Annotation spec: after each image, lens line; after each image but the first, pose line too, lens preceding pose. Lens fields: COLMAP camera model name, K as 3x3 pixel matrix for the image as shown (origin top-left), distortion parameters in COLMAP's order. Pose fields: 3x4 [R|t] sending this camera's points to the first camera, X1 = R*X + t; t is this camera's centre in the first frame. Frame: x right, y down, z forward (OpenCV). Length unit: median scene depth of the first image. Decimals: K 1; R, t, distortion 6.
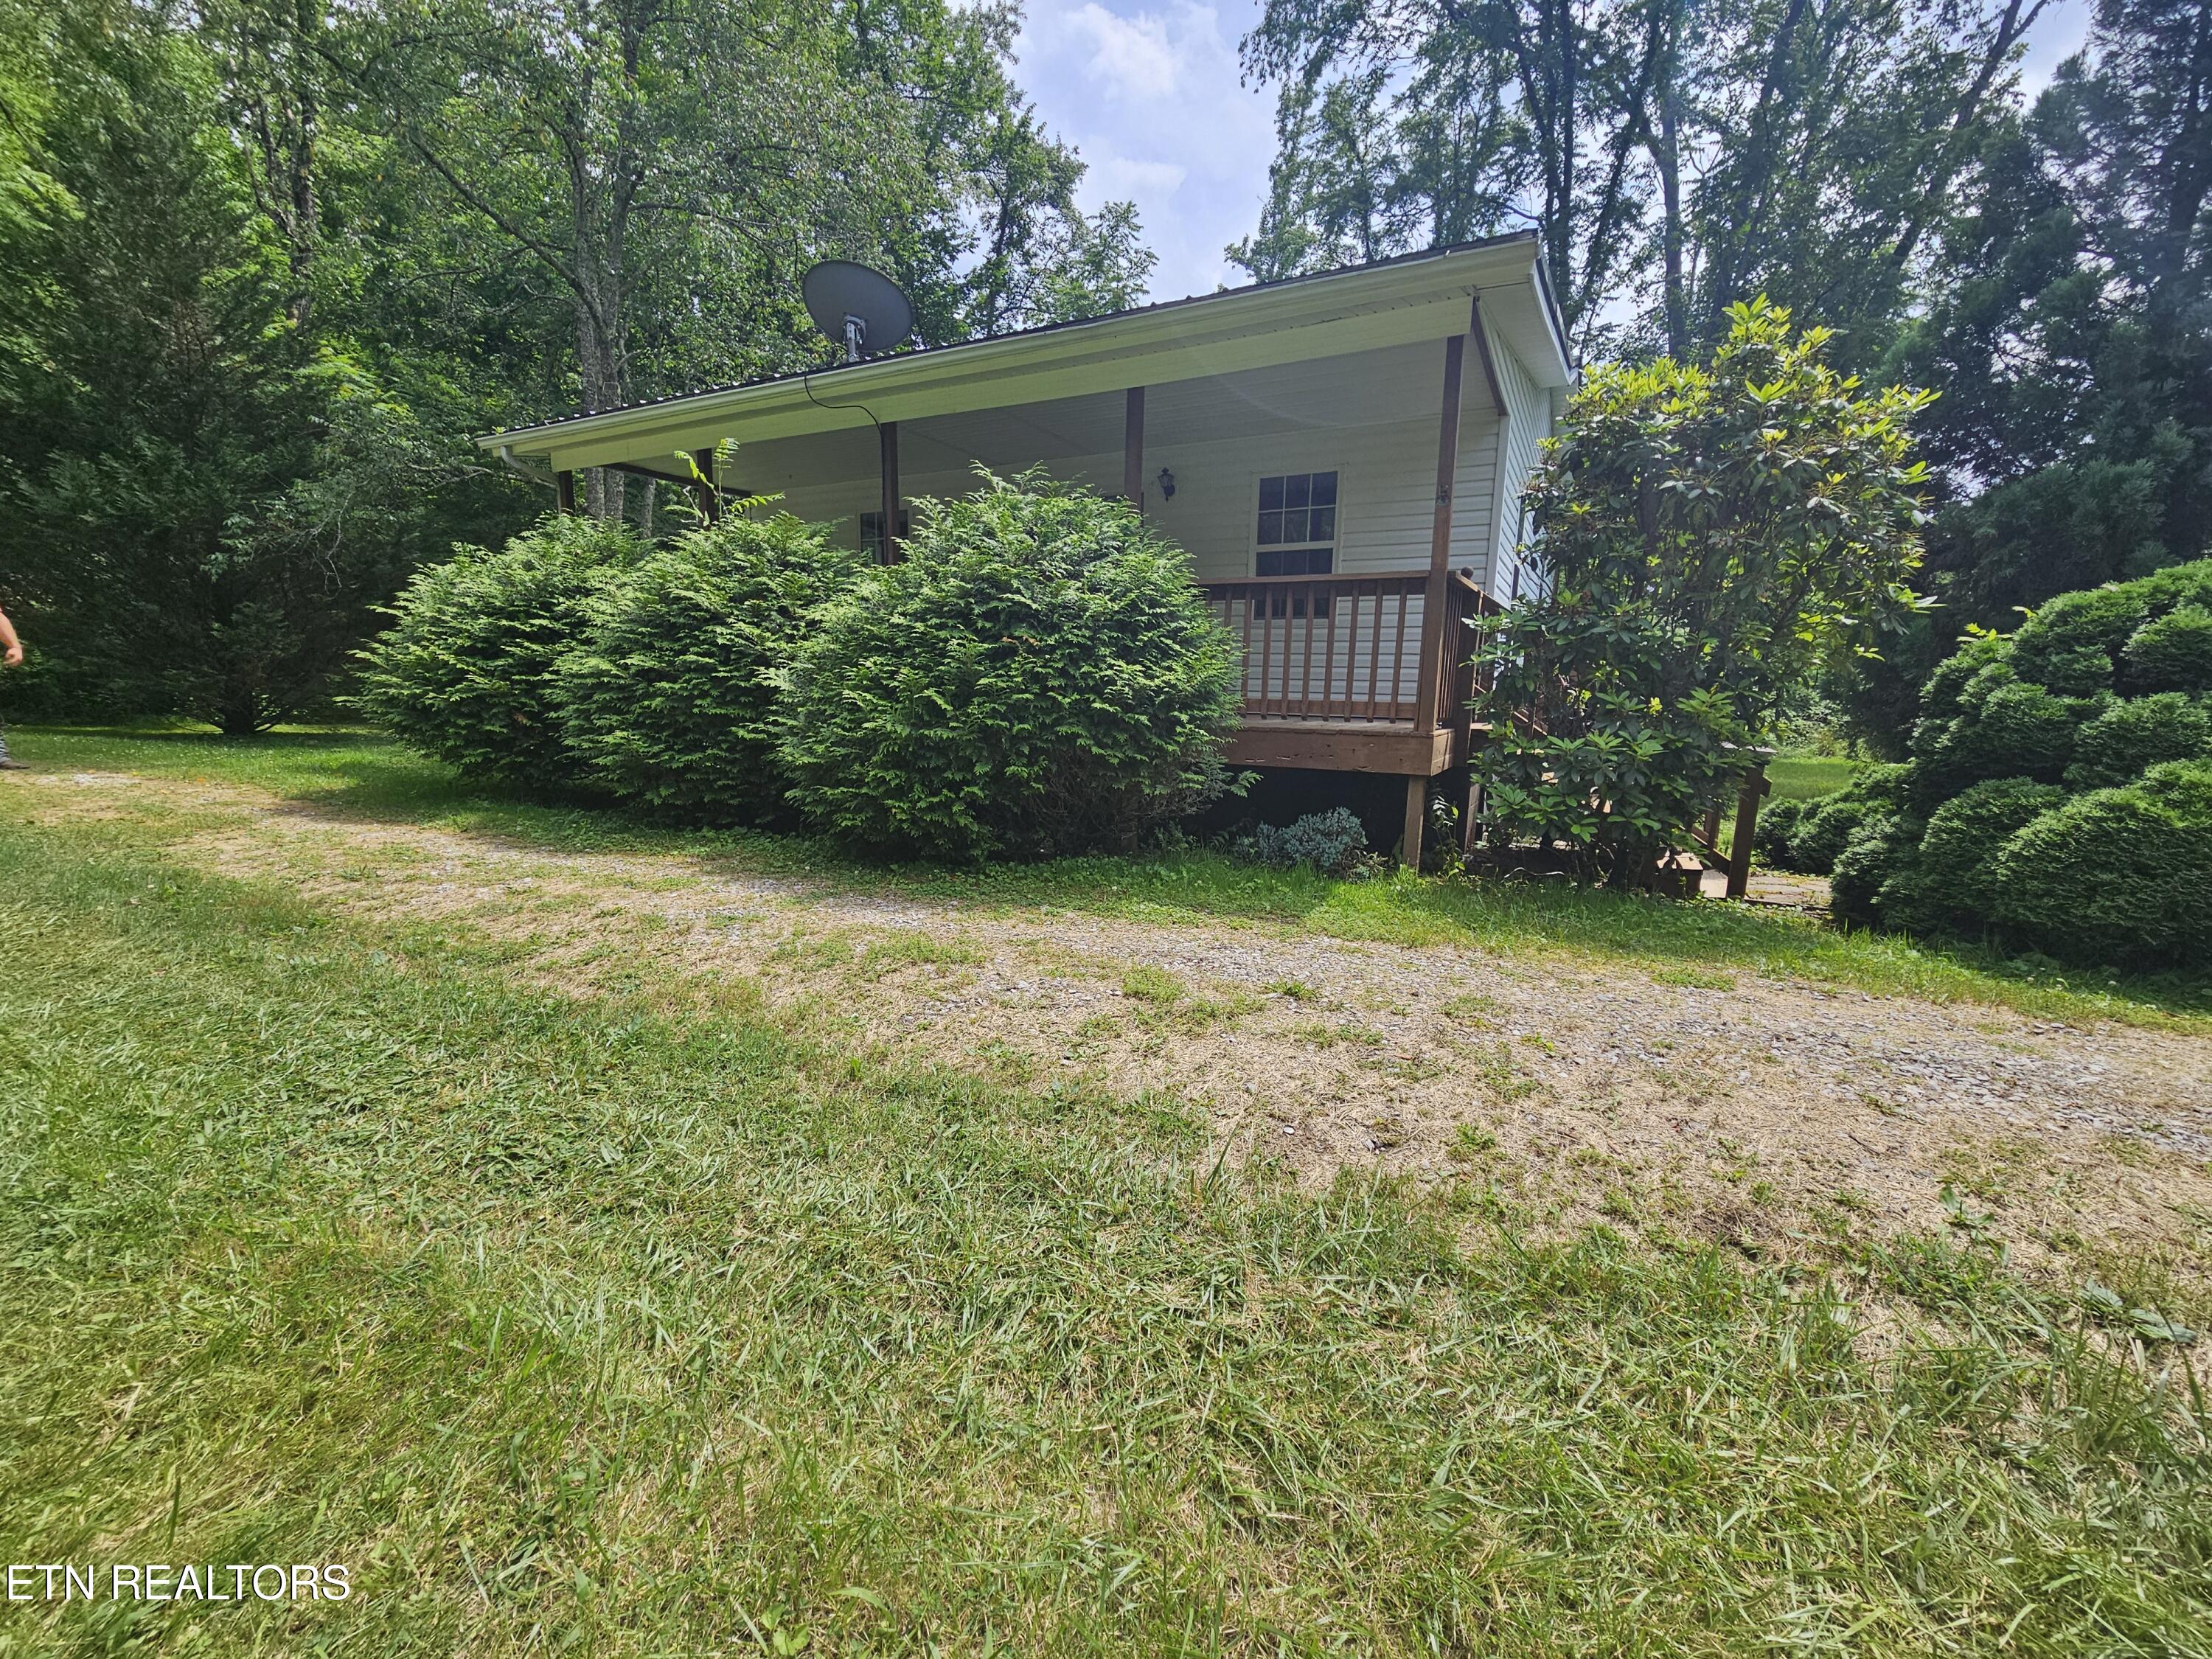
lens RADIAL K [[917.0, 0, 1099.6], [0, 917.0, 853.0], [0, 0, 1]] dist [0.002859, -0.002542]
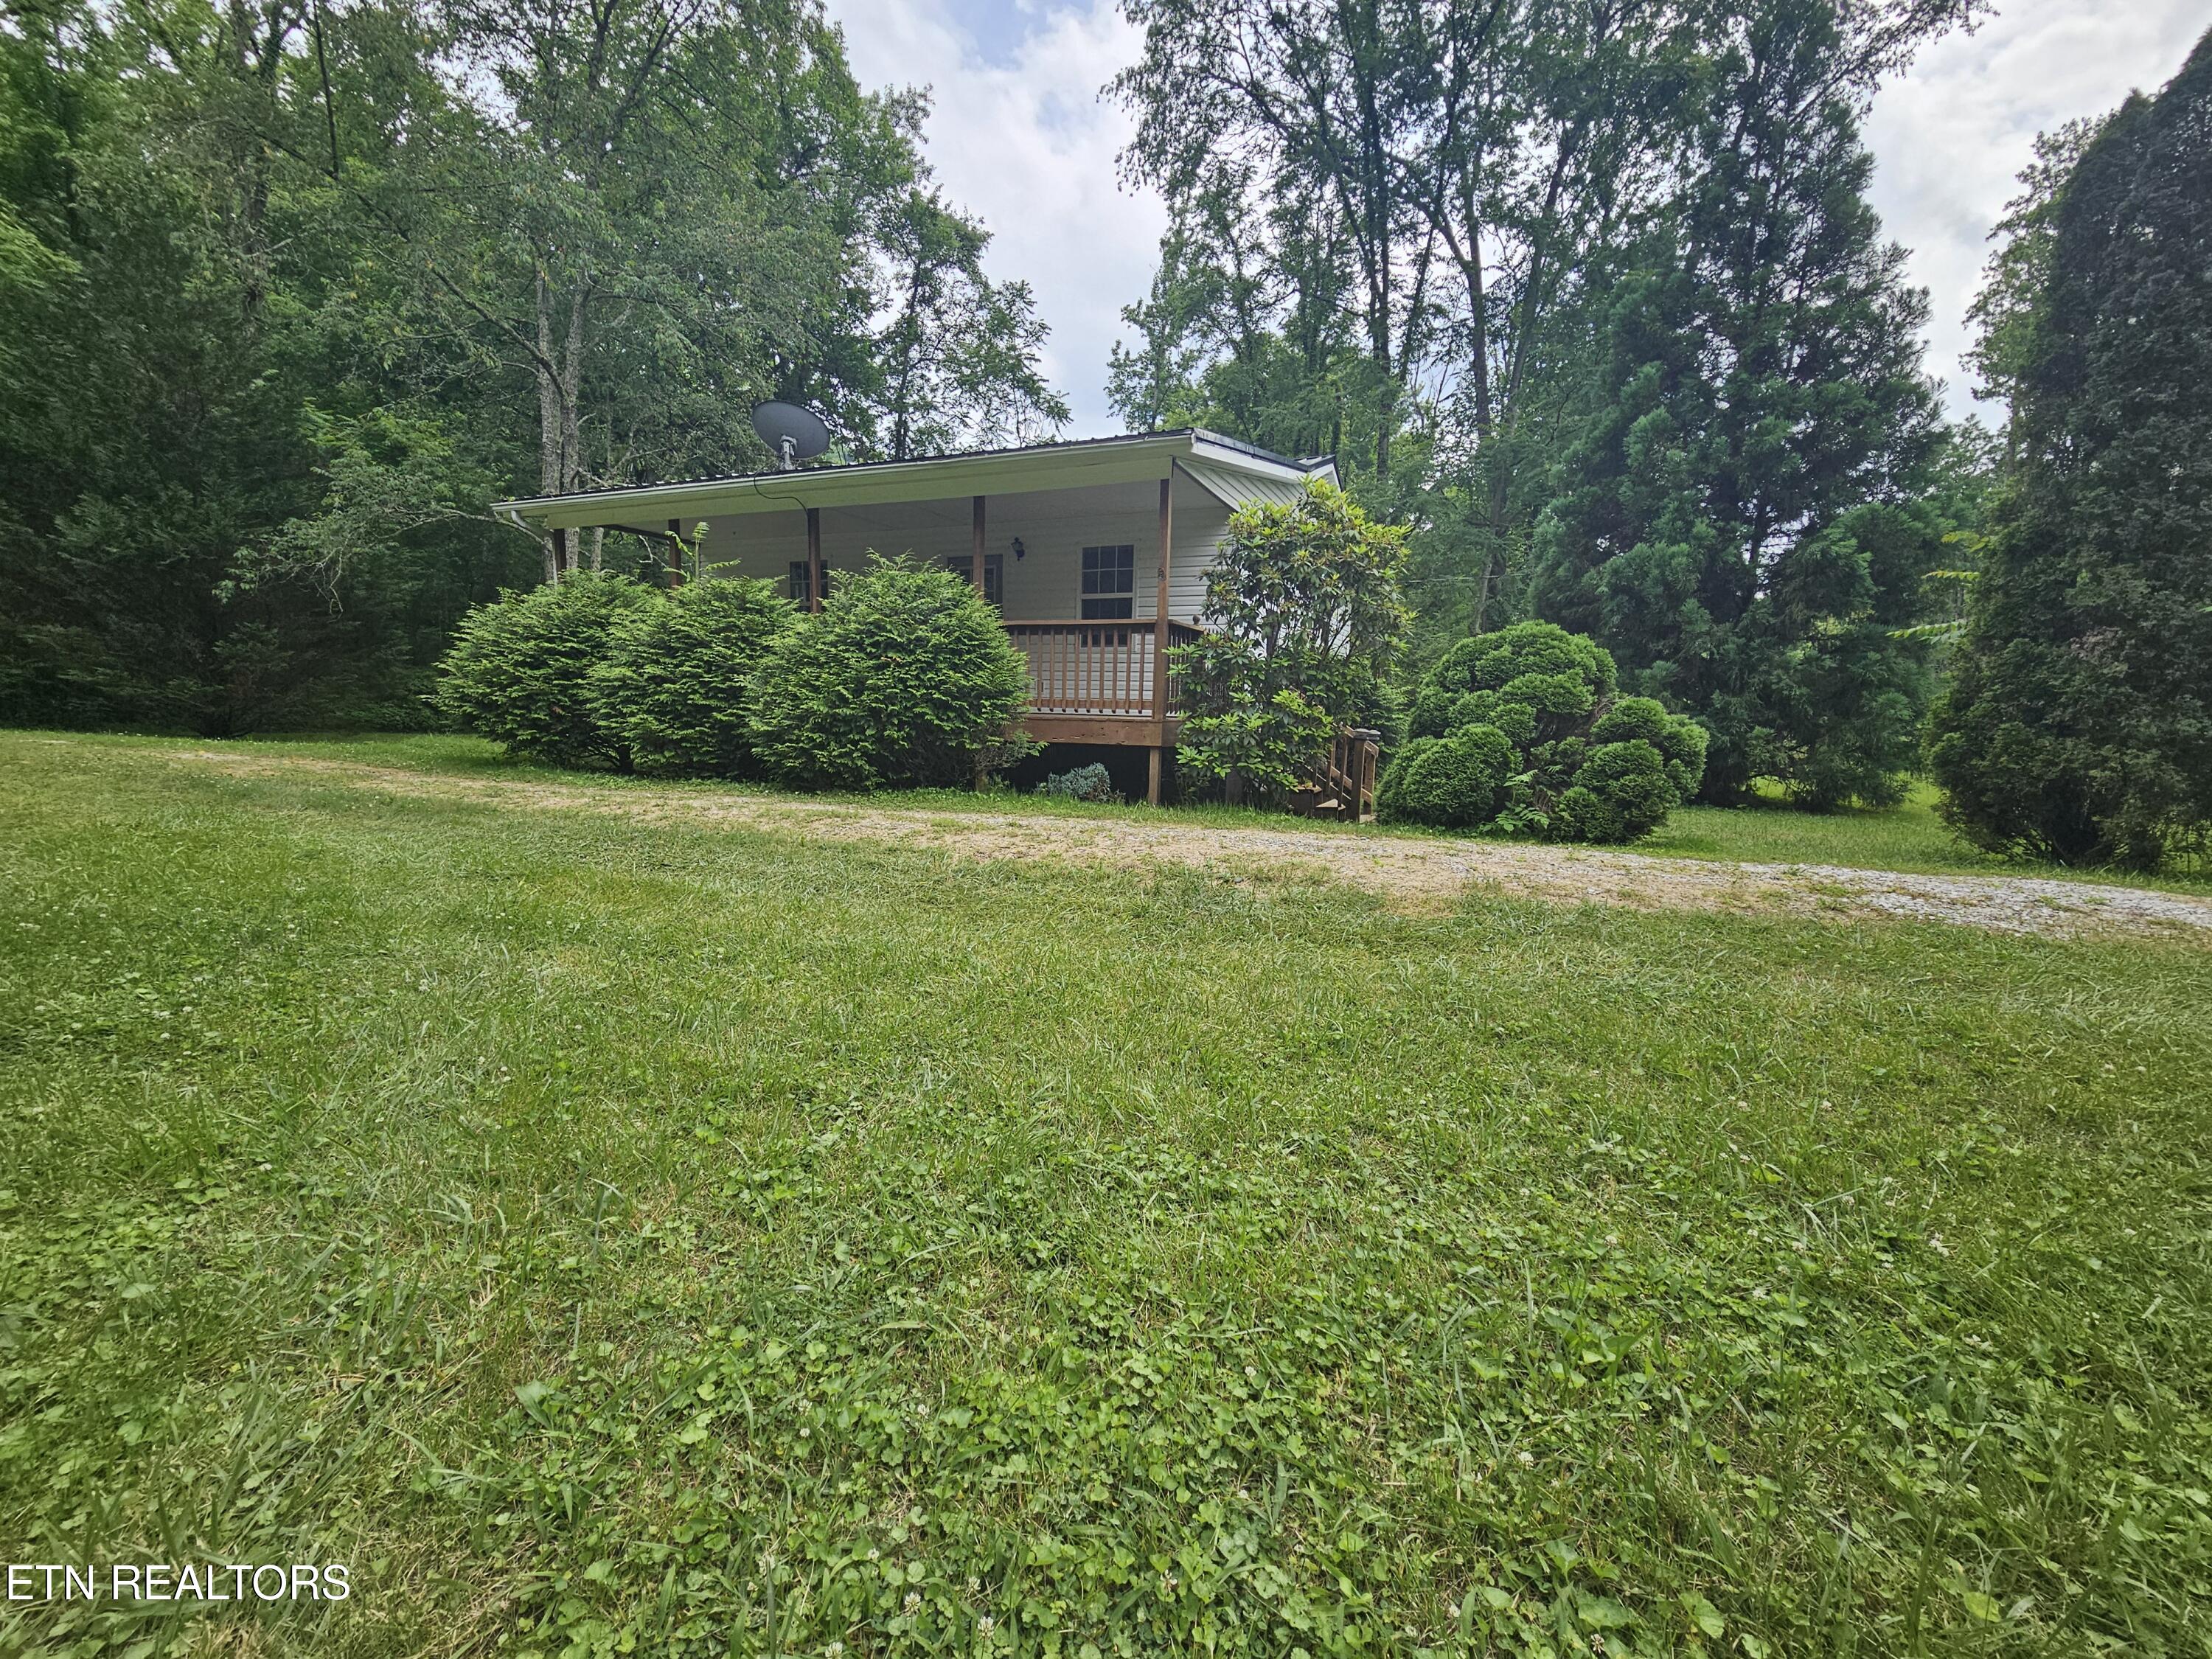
lens RADIAL K [[908.1, 0, 1099.6], [0, 908.1, 856.7], [0, 0, 1]] dist [-0.000521, 0.000197]
pose [[0.996601, -0.008988, 0.081890, 0.128650], [0.010477, 0.999787, -0.017772, 0.142460], [-0.081713, 0.018569, 0.996483, -0.593646]]
